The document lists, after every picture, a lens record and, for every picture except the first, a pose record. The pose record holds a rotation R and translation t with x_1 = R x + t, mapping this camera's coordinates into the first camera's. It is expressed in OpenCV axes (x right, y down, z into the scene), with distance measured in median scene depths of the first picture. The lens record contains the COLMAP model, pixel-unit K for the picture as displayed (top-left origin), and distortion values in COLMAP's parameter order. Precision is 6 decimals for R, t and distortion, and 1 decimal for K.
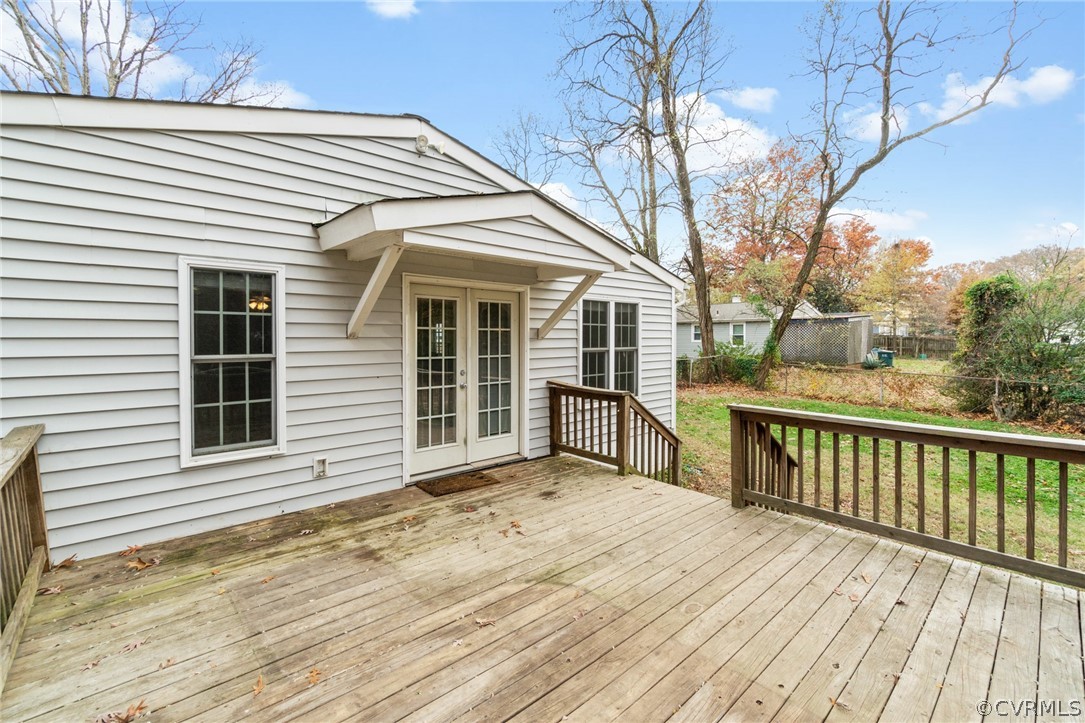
lens RADIAL K [[462.4, 0, 537.5], [0, 462.4, 351.8], [0, 0, 1]] dist [-0.002378, 0.000154]
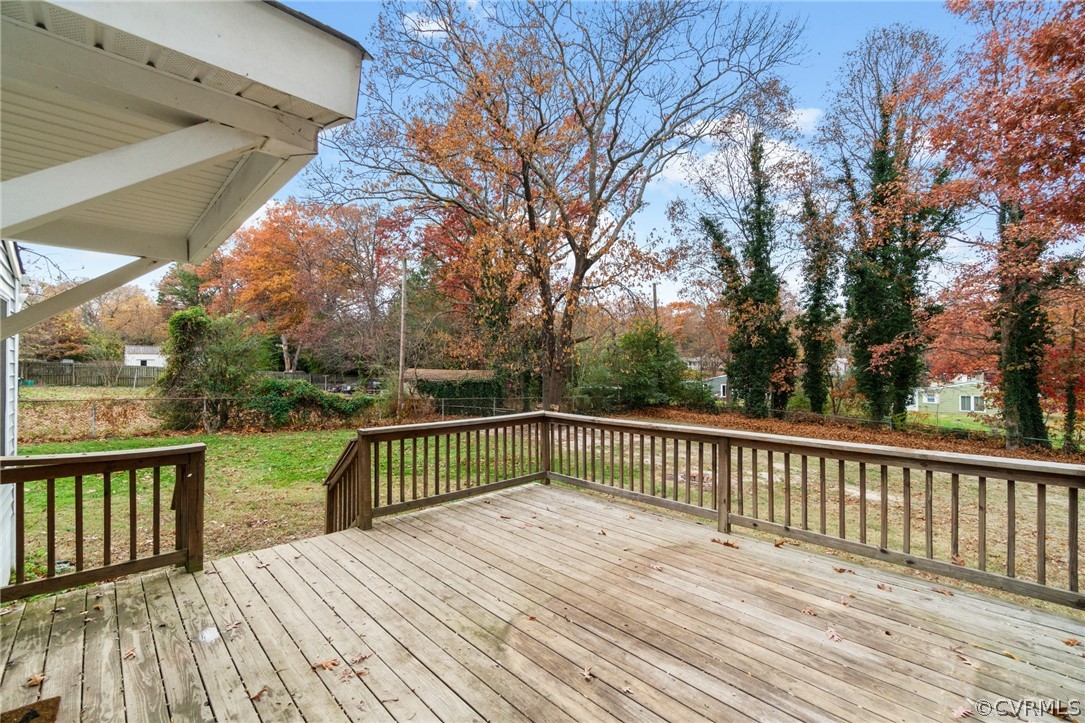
lens RADIAL K [[462.4, 0, 531.1], [0, 462.4, 359.8], [0, 0, 1]] dist [-0.002378, 0.000154]
pose [[-0.017895, 0.006077, 0.999821, -0.501850], [0.027770, 0.999599, -0.005578, -0.019443], [-0.999454, 0.027666, -0.018056, 0.537720]]
